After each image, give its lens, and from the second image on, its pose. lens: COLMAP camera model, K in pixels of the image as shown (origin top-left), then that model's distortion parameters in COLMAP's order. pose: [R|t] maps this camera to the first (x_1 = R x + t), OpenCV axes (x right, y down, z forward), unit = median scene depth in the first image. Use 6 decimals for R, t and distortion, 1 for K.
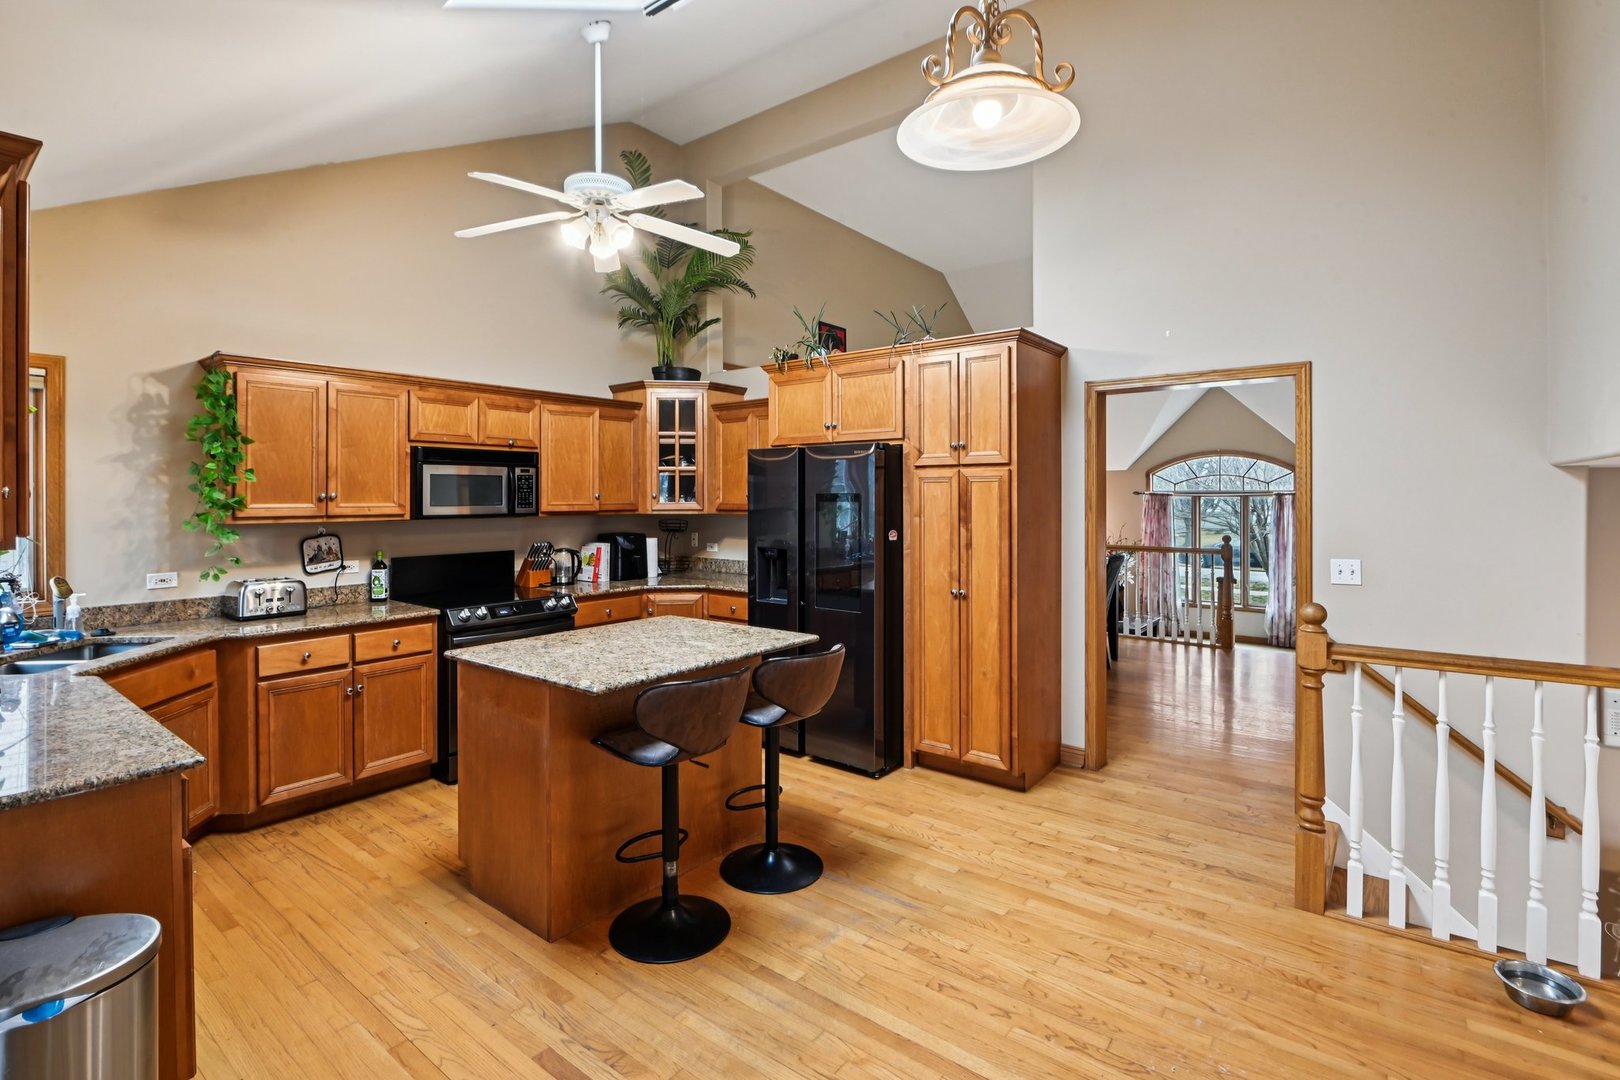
lens RADIAL K [[751.7, 0, 808.0], [0, 751.7, 489.2], [0, 0, 1]] dist [-0.012118, -0.005670]
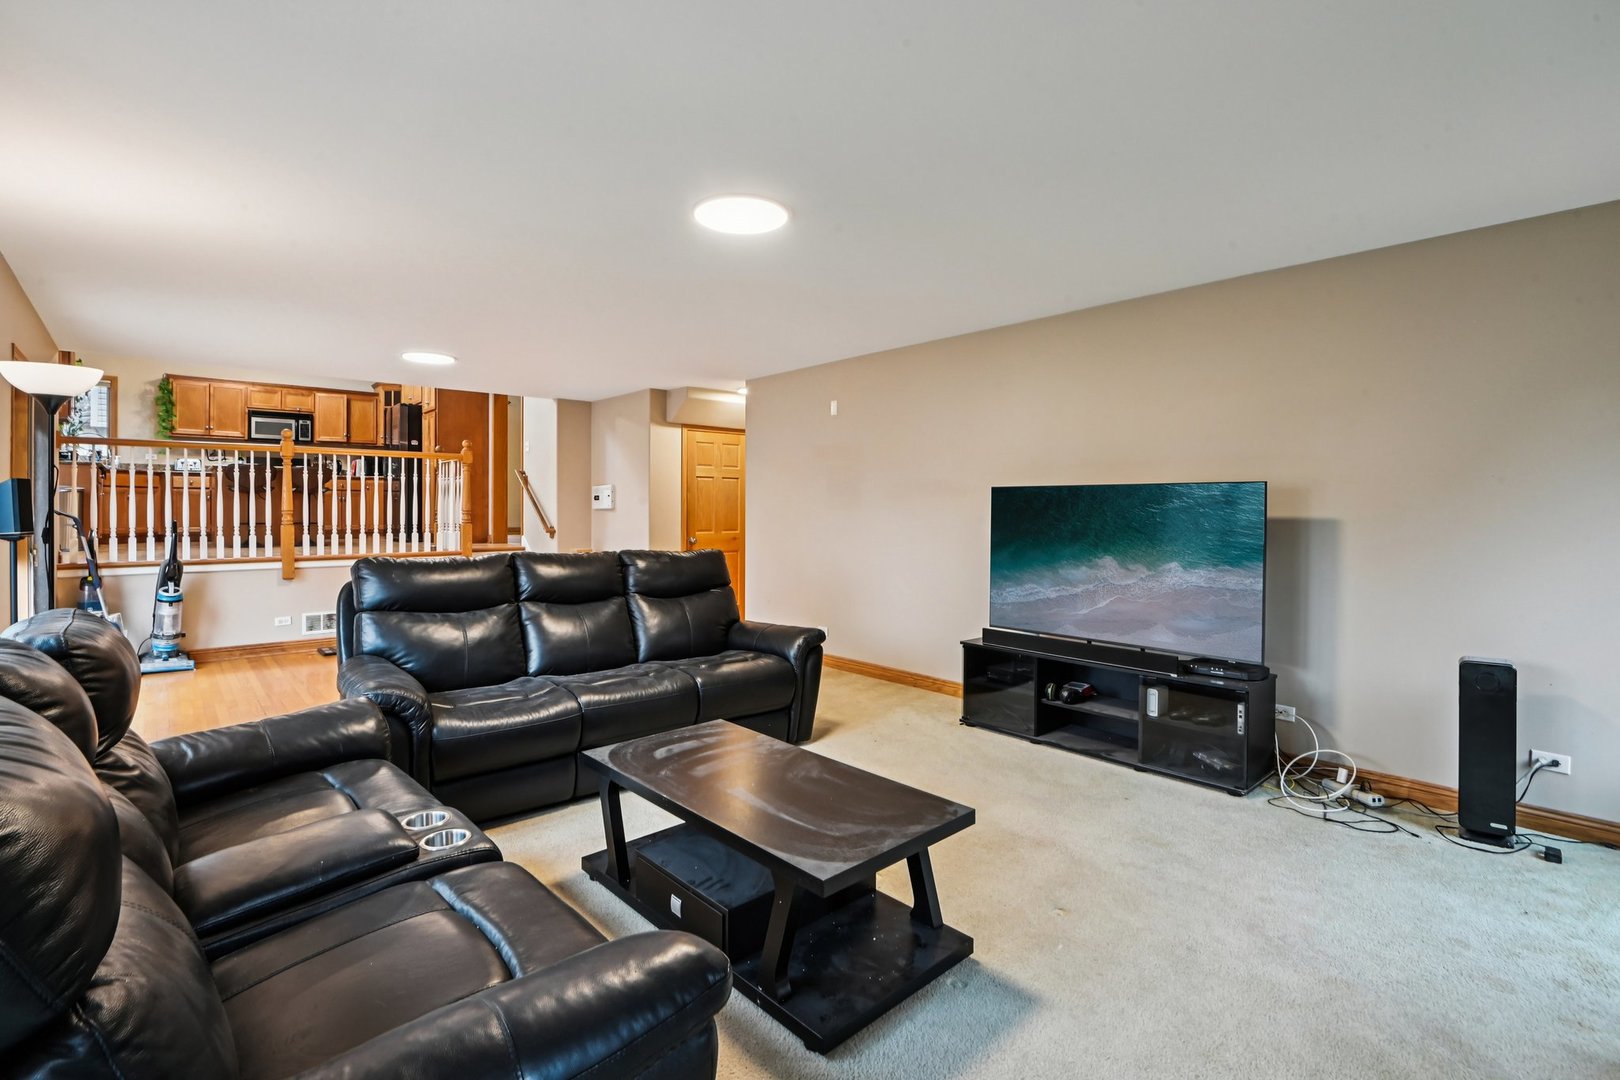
lens RADIAL K [[751.7, 0, 810.4], [0, 751.7, 510.0], [0, 0, 1]] dist [-0.012118, -0.005670]
pose [[0.983638, 0.004686, -0.180093, 1.759173], [-0.003481, 0.999969, 0.007007, 0.252349], [0.180120, -0.006266, 0.983625, -1.100271]]
